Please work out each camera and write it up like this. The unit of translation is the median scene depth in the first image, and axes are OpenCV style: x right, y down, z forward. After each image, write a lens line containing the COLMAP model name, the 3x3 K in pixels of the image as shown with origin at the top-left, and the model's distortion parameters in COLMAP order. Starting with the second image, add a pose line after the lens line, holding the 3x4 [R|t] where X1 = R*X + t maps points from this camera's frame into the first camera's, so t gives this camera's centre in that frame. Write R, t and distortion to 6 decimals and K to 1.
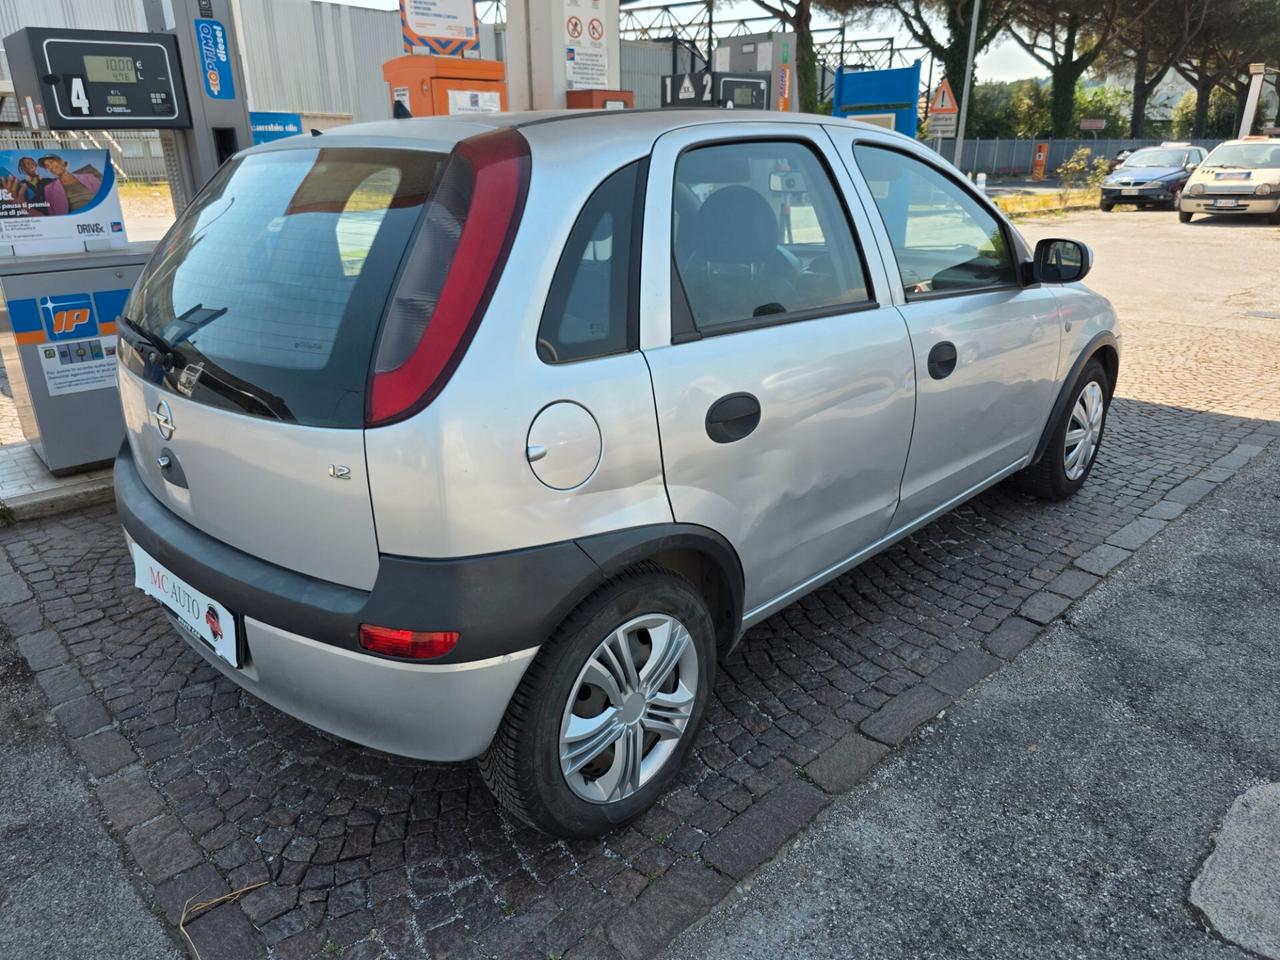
lens RADIAL K [[880.7, 0, 644.1], [0, 880.7, 472.2], [0, 0, 1]] dist [0.022279, -0.022067]
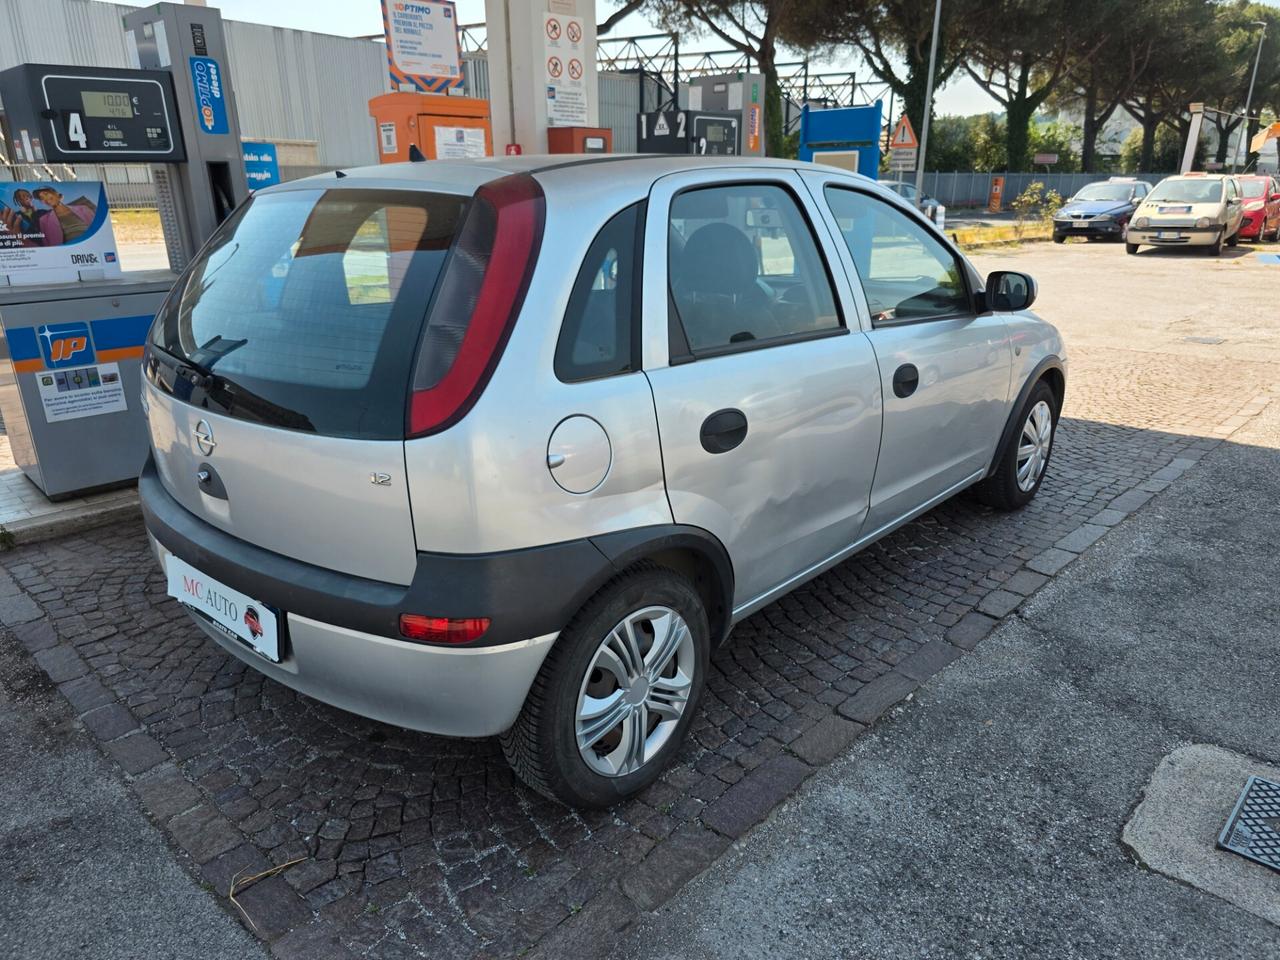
lens RADIAL K [[876.2, 0, 666.0], [0, 876.2, 493.2], [0, 0, 1]] dist [0.032020, -0.032094]
pose [[0.998306, -0.012931, 0.056733, -0.025184], [0.013395, 0.999880, -0.007790, 0.017635], [-0.056625, 0.008537, 0.998359, -0.077207]]
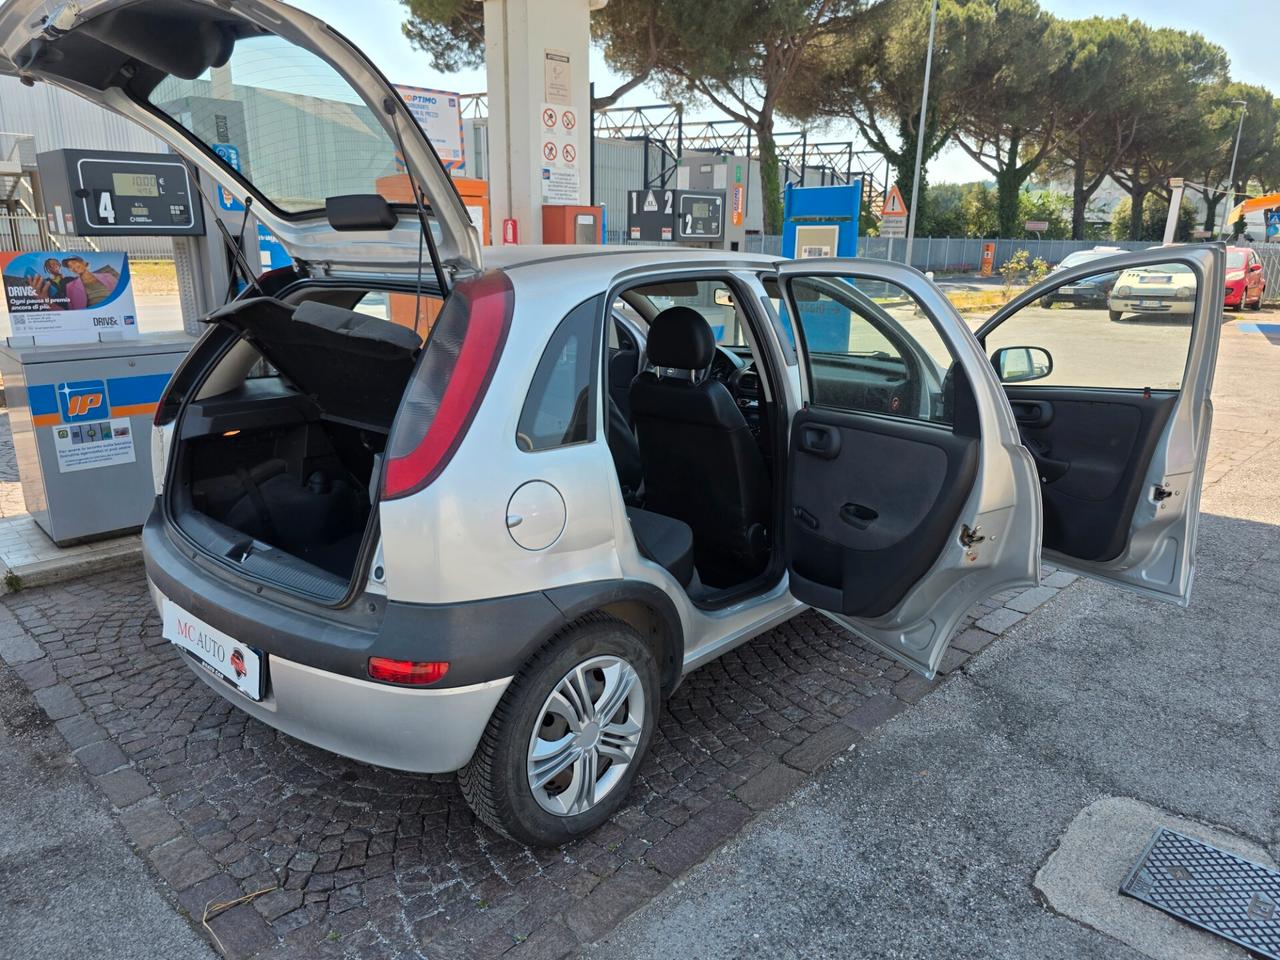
lens RADIAL K [[872.9, 0, 659.2], [0, 872.9, 470.9], [0, 0, 1]] dist [0.033863, -0.033032]
pose [[0.998673, 0.008370, 0.050822, 0.012442], [-0.003685, 0.995791, -0.091577, 0.010957], [-0.051375, 0.091268, 0.994500, -0.157512]]
